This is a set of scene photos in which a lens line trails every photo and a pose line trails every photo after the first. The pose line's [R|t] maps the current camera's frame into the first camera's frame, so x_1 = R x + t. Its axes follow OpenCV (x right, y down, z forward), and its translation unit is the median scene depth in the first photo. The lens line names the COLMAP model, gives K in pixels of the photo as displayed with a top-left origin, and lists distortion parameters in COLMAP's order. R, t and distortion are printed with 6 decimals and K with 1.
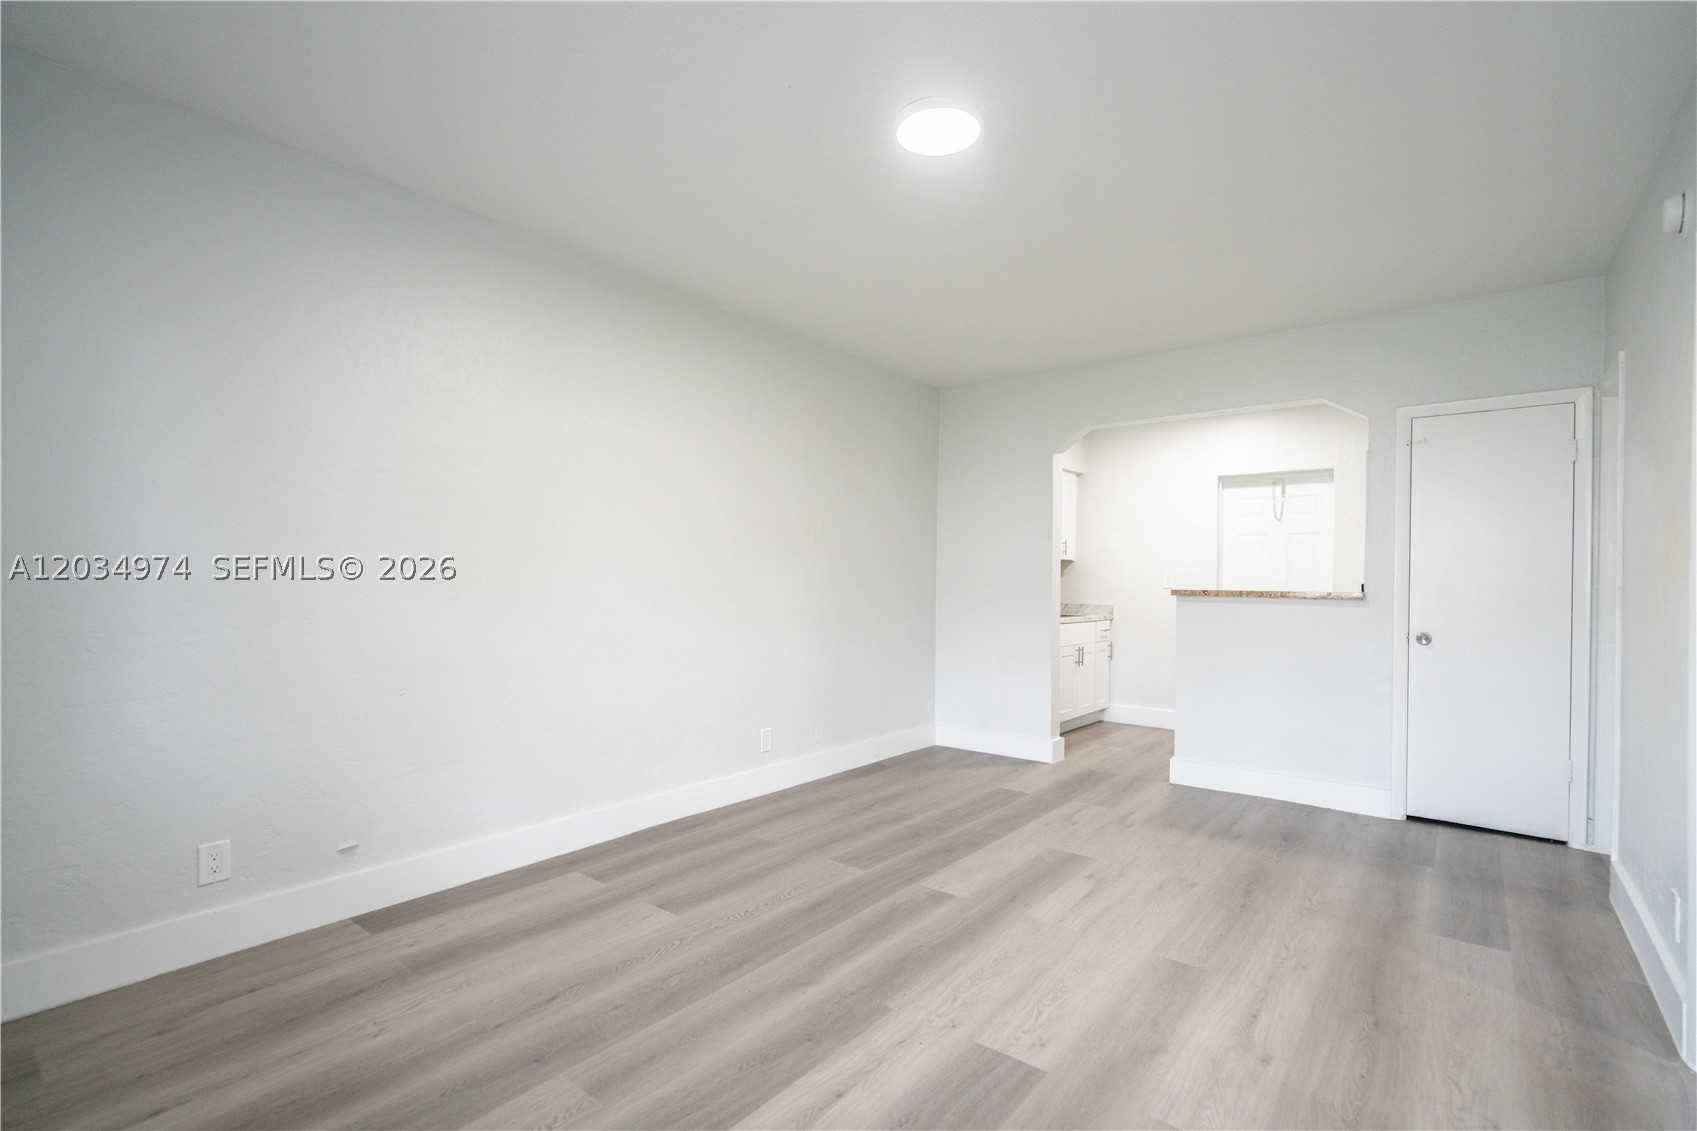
lens RADIAL K [[775.7, 0, 849.9], [0, 775.7, 581.0], [0, 0, 1]] dist [-0.001245, 0.000050]
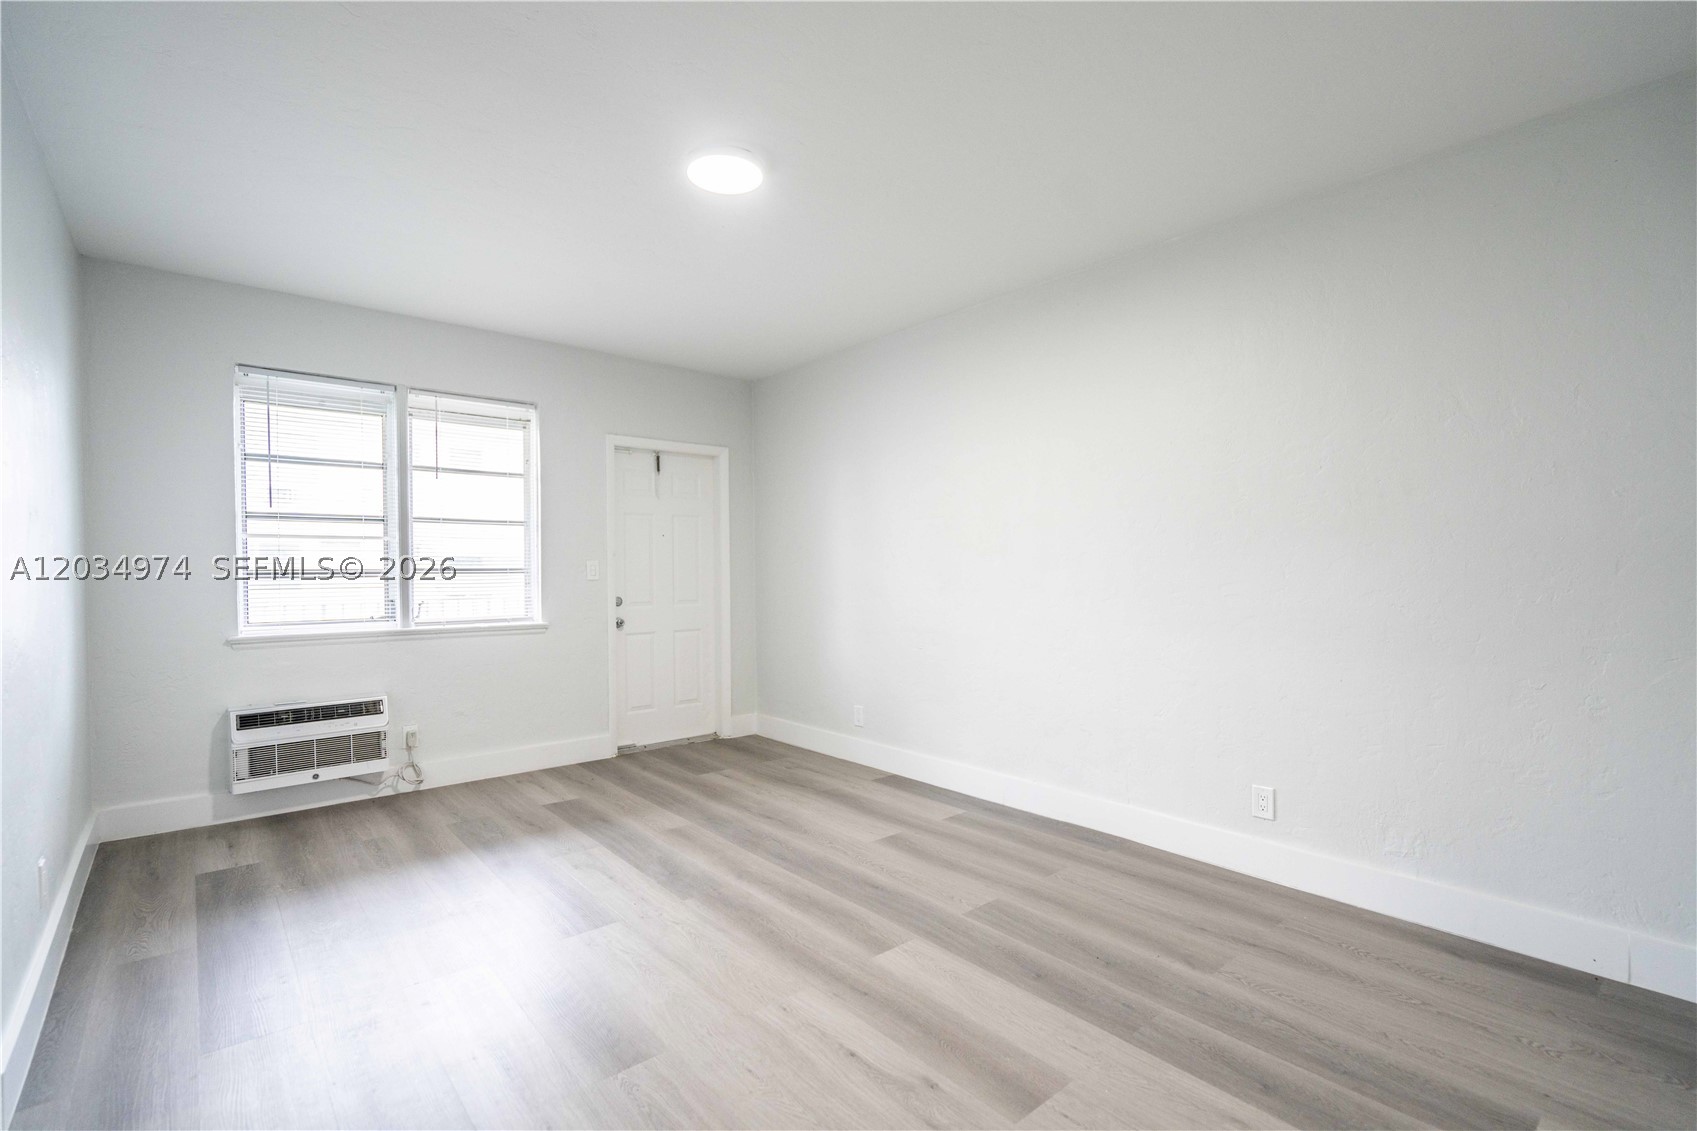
lens RADIAL K [[782.5, 0, 857.8], [0, 782.5, 577.3], [0, 0, 1]] dist [-0.000504, 0.000517]
pose [[-0.186808, 0.004213, -0.982387, 0.833263], [0.001544, 0.999991, 0.003995, -0.002765], [0.982395, -0.000771, -0.186812, 0.980977]]
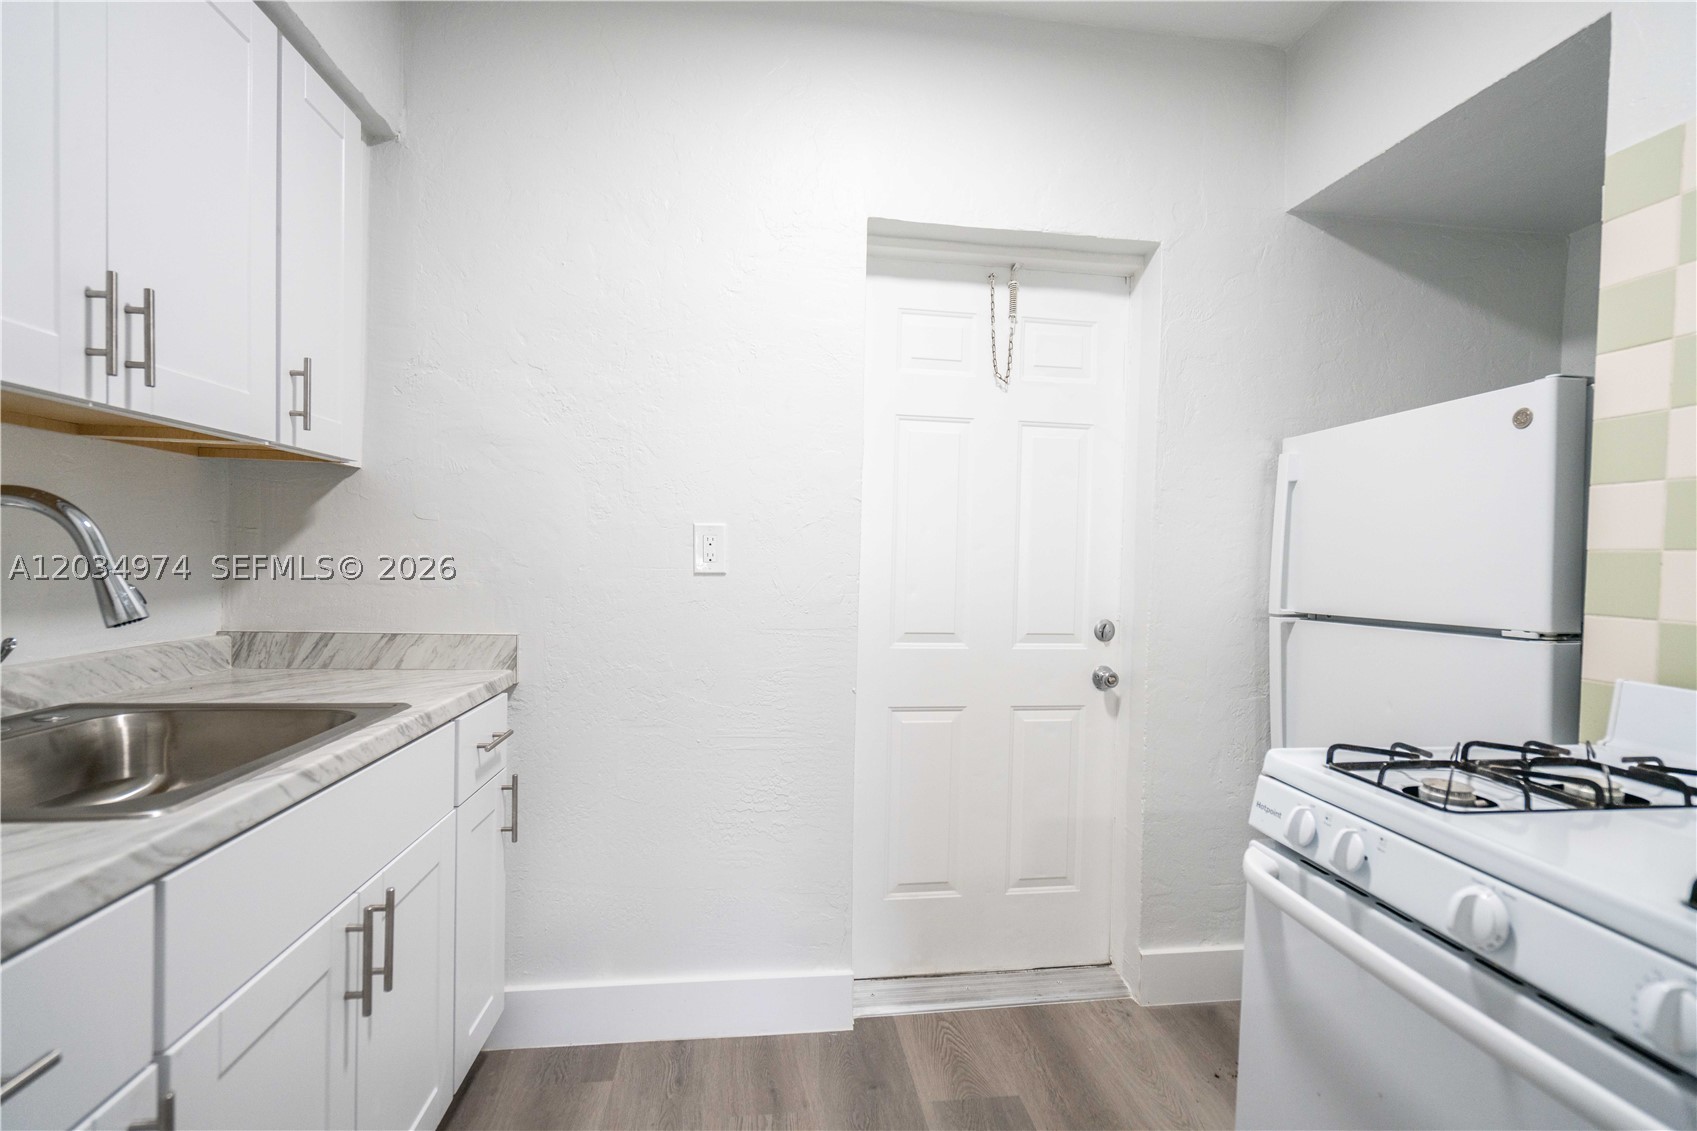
lens RADIAL K [[782.5, 0, 857.8], [0, 782.5, 577.3], [0, 0, 1]] dist [-0.000504, 0.000517]
pose [[0.691730, -0.015684, 0.721986, 0.435904], [-0.013816, 0.999294, 0.034945, -0.001161], [-0.722025, -0.034148, 0.691024, 1.414421]]
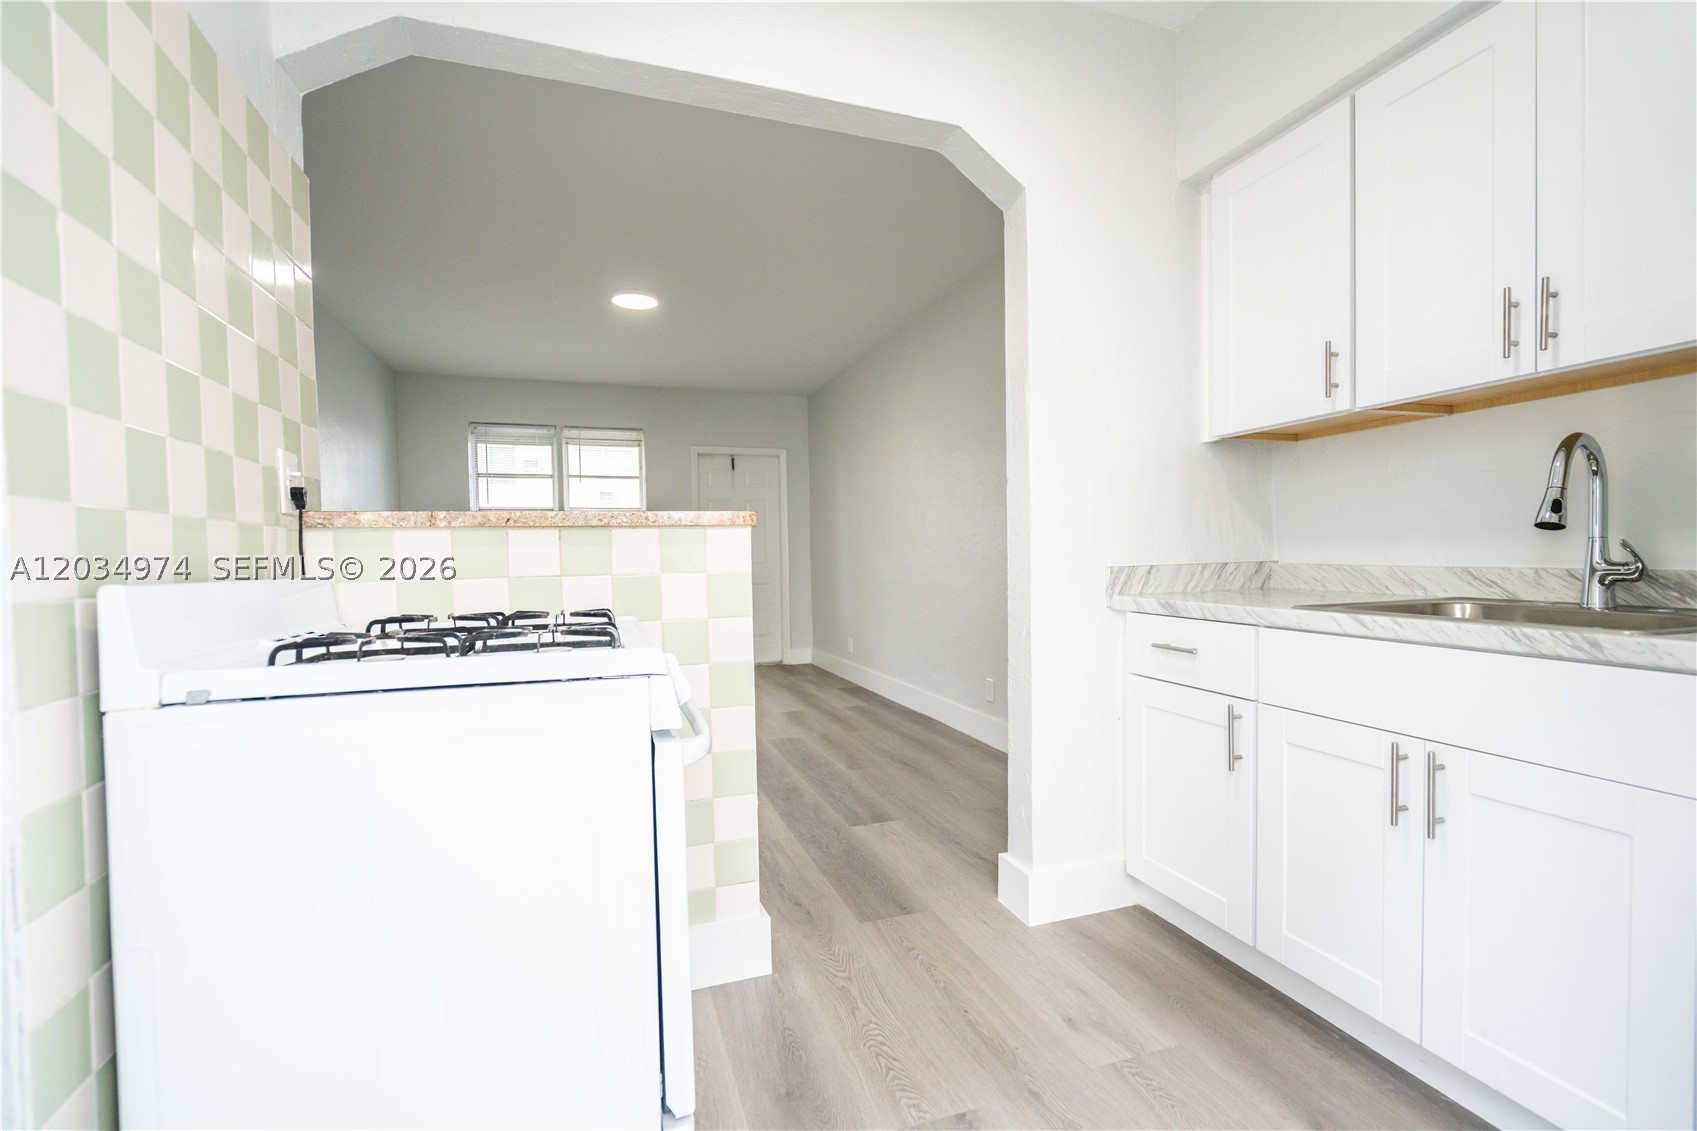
lens RADIAL K [[782.5, 0, 857.8], [0, 782.5, 577.3], [0, 0, 1]] dist [-0.000504, 0.000517]
pose [[-0.533565, 0.021833, -0.845477, 1.039072], [0.009061, 0.999757, 0.020098, 0.051548], [0.845711, 0.003063, -0.533633, 1.763805]]
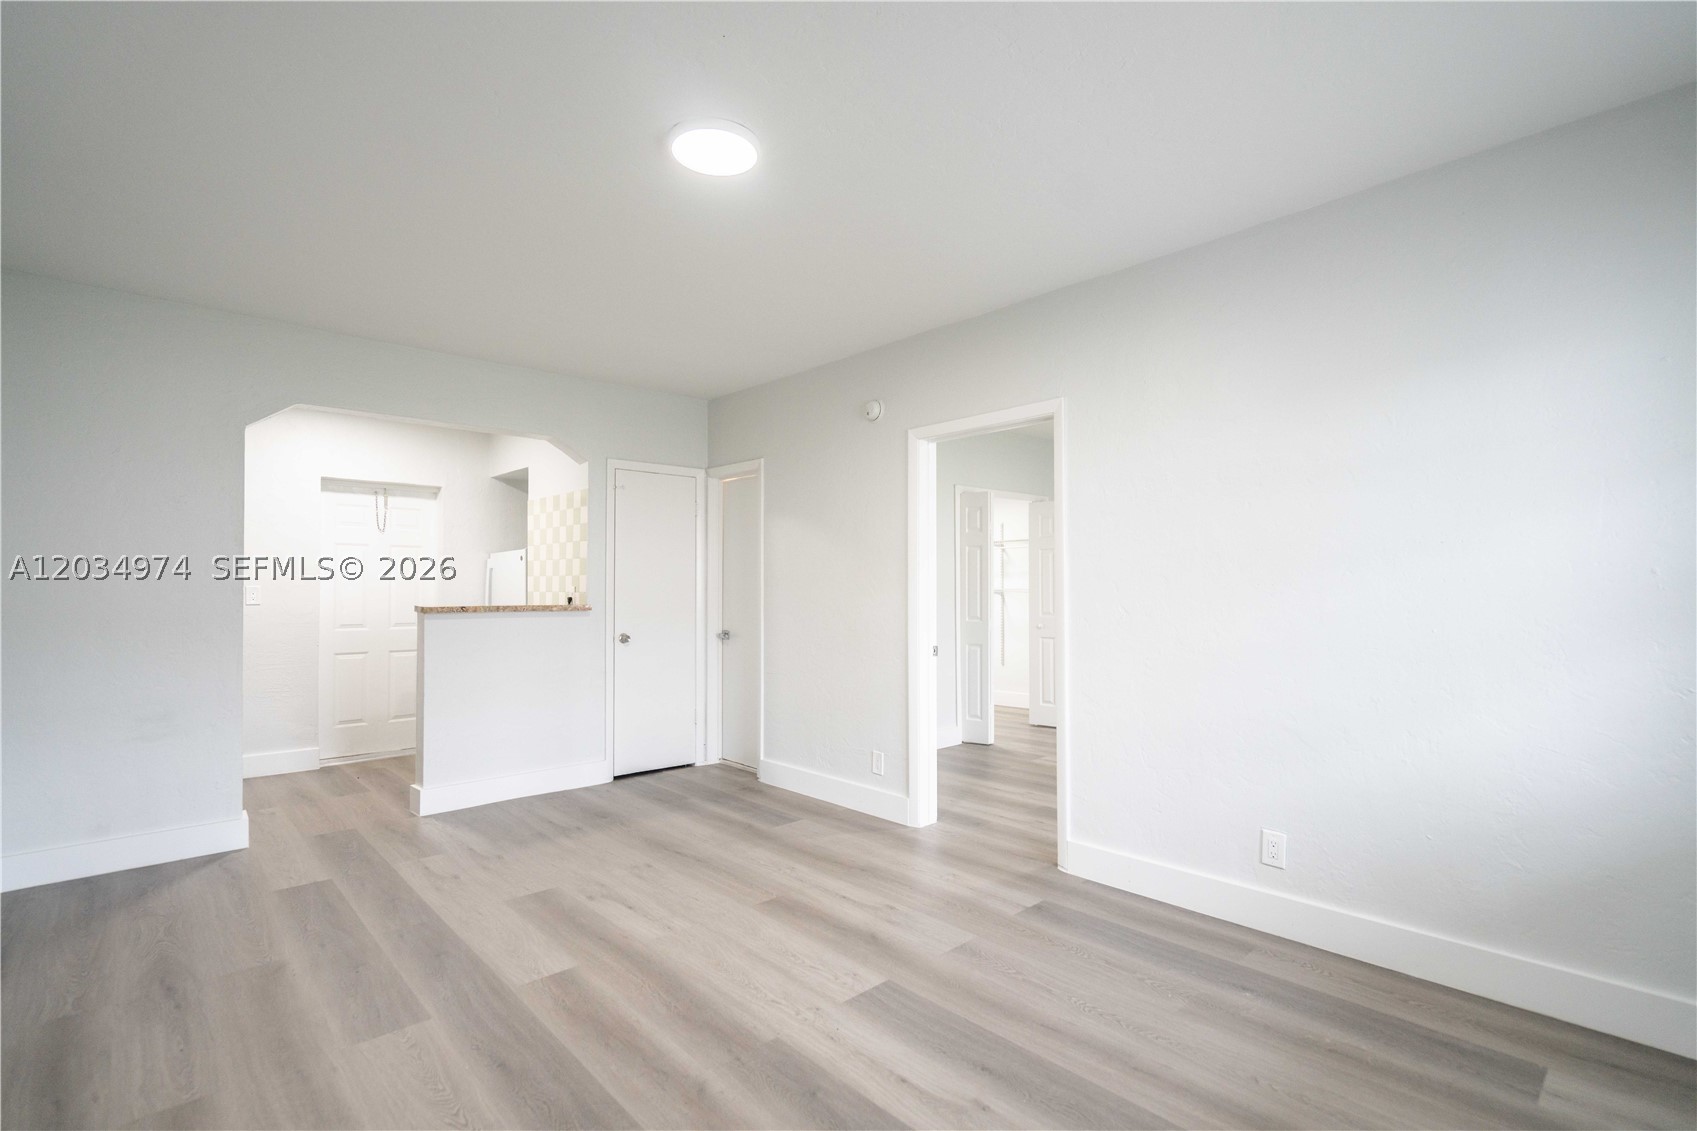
lens RADIAL K [[782.5, 0, 857.8], [0, 782.5, 577.3], [0, 0, 1]] dist [-0.000504, 0.000517]
pose [[0.143180, 0.005424, 0.989682, -0.592511], [0.004107, 0.999973, -0.006074, -0.022295], [-0.989688, 0.004935, 0.143154, 0.476558]]
